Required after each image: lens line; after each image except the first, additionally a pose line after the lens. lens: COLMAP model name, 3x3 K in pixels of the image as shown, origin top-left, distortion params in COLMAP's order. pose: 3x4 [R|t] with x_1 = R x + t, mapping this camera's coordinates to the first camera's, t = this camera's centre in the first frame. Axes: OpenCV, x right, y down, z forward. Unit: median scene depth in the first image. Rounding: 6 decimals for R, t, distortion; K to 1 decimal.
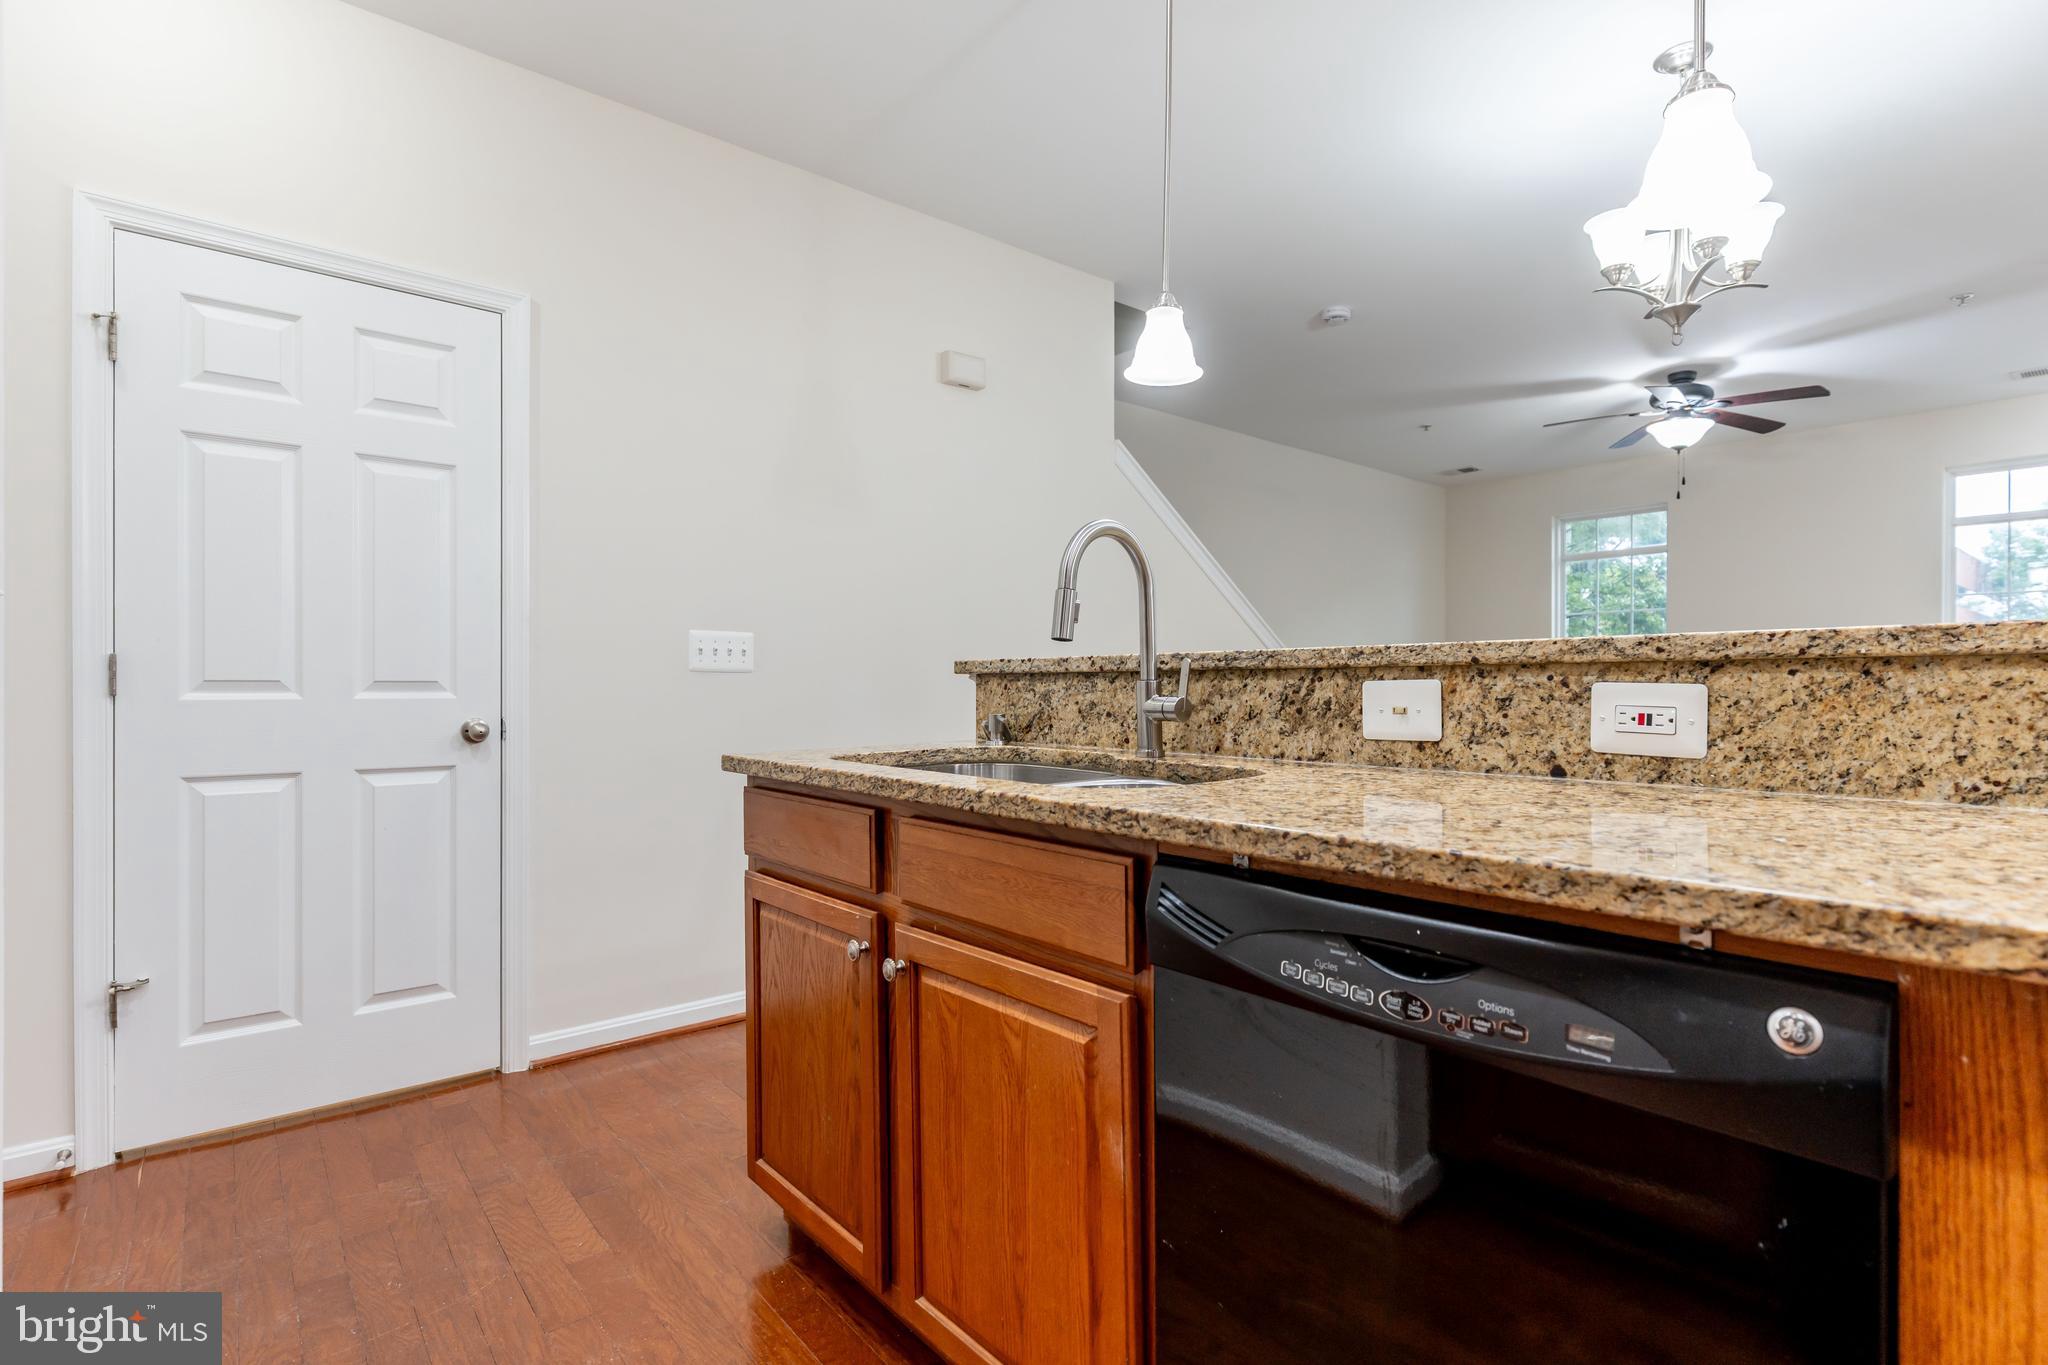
lens RADIAL K [[957.6, 0, 1024.0], [0, 957.6, 682.5], [0, 0, 1]] dist [-0.000521, 0.000073]
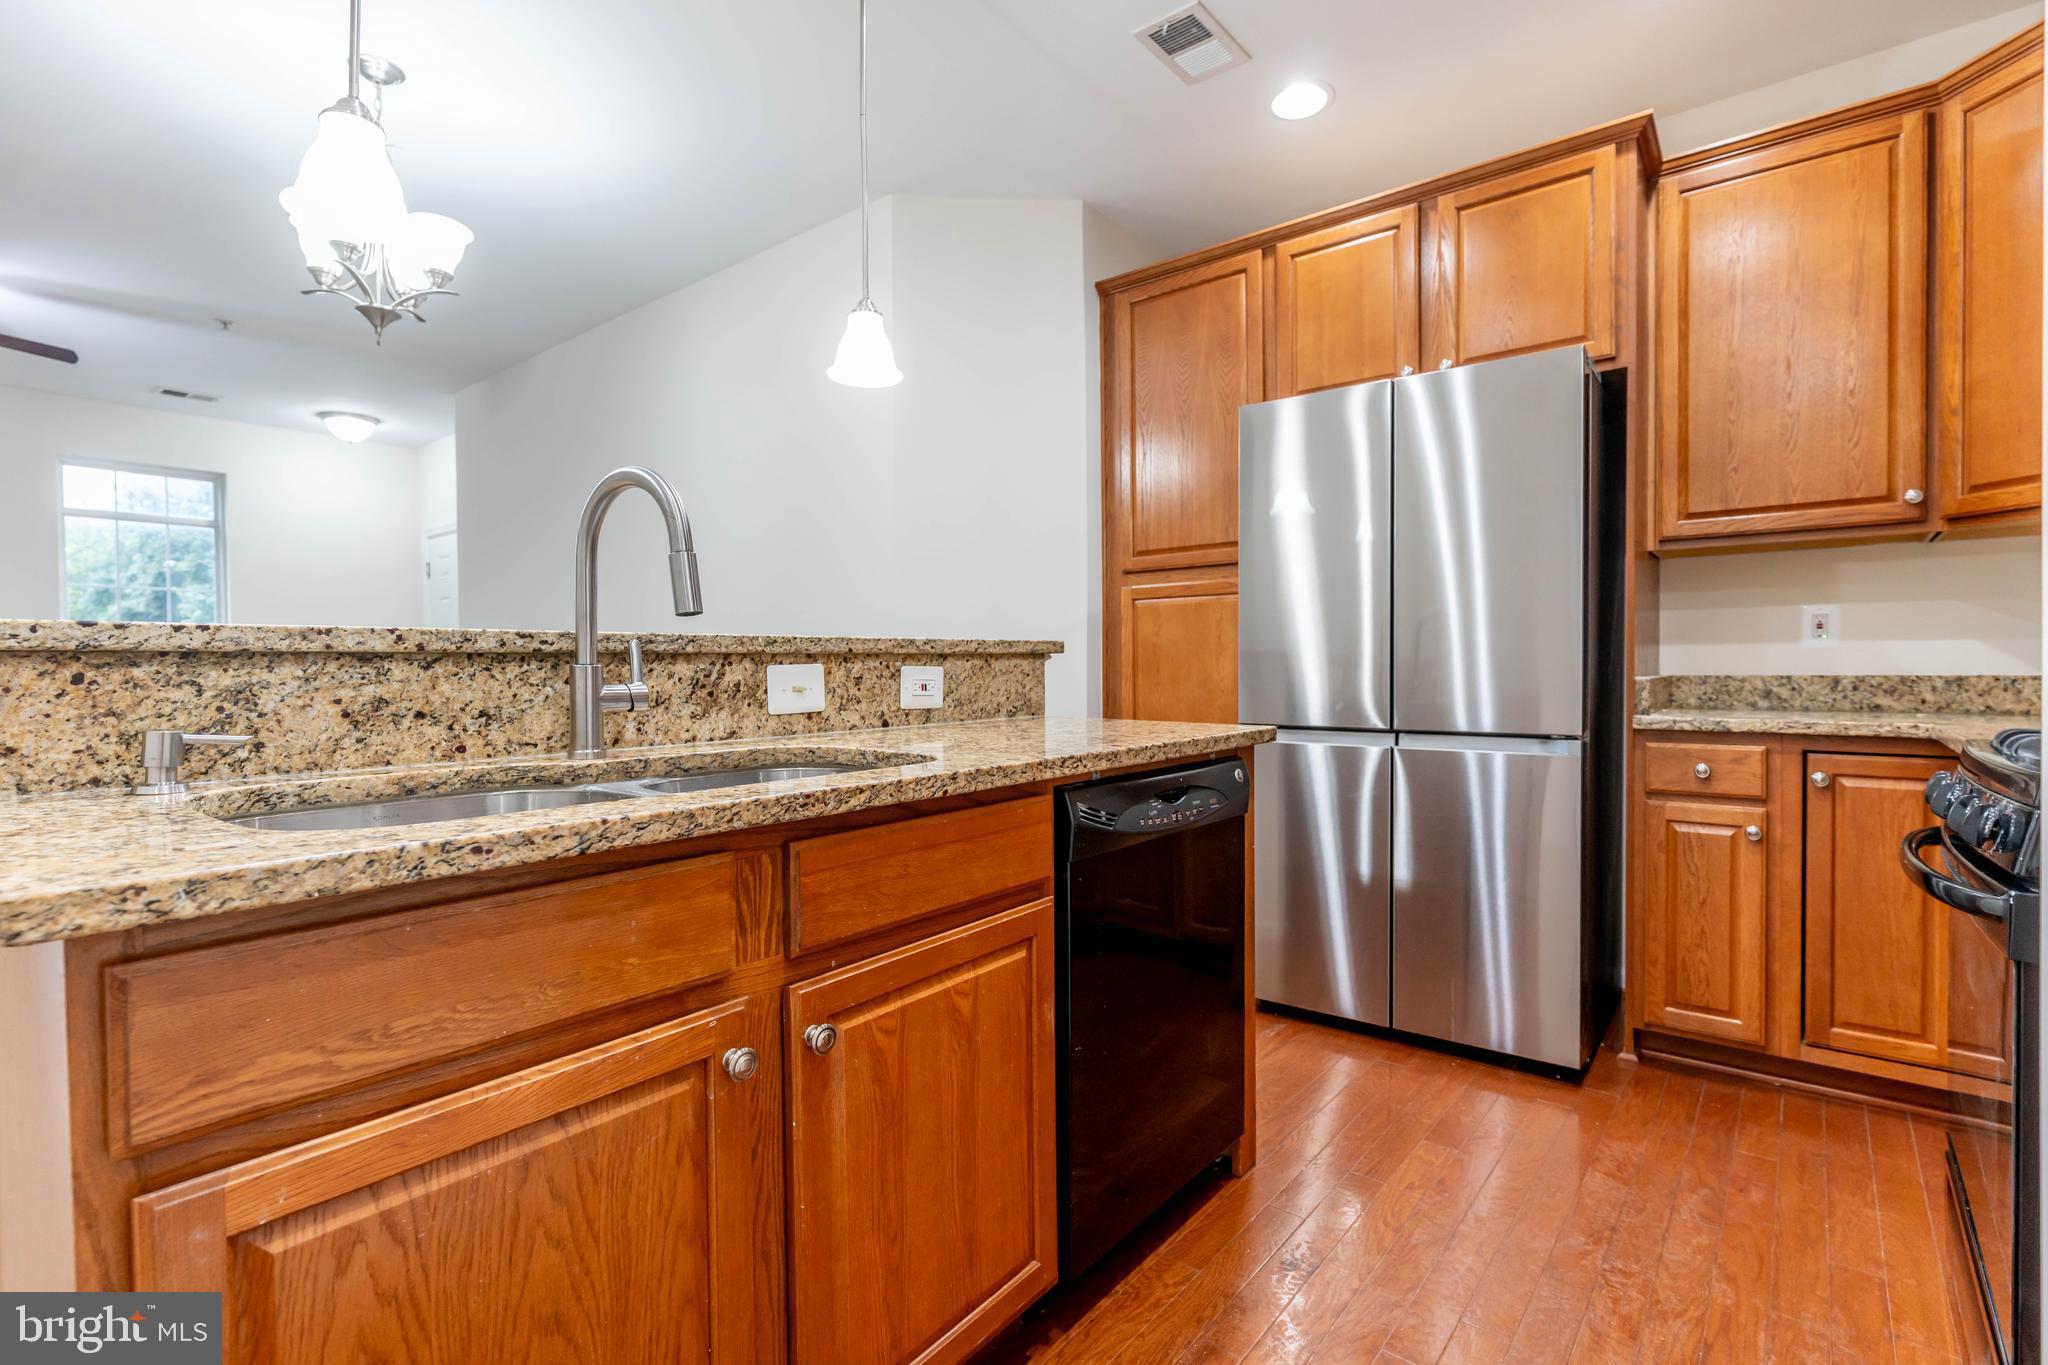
lens RADIAL K [[957.6, 0, 1024.0], [0, 957.6, 682.5], [0, 0, 1]] dist [-0.000521, 0.000073]
pose [[-0.187432, -0.014978, 0.982163, -0.859169], [0.005929, 0.999848, 0.016379, 0.002083], [-0.982260, 0.008894, -0.187315, 0.916617]]
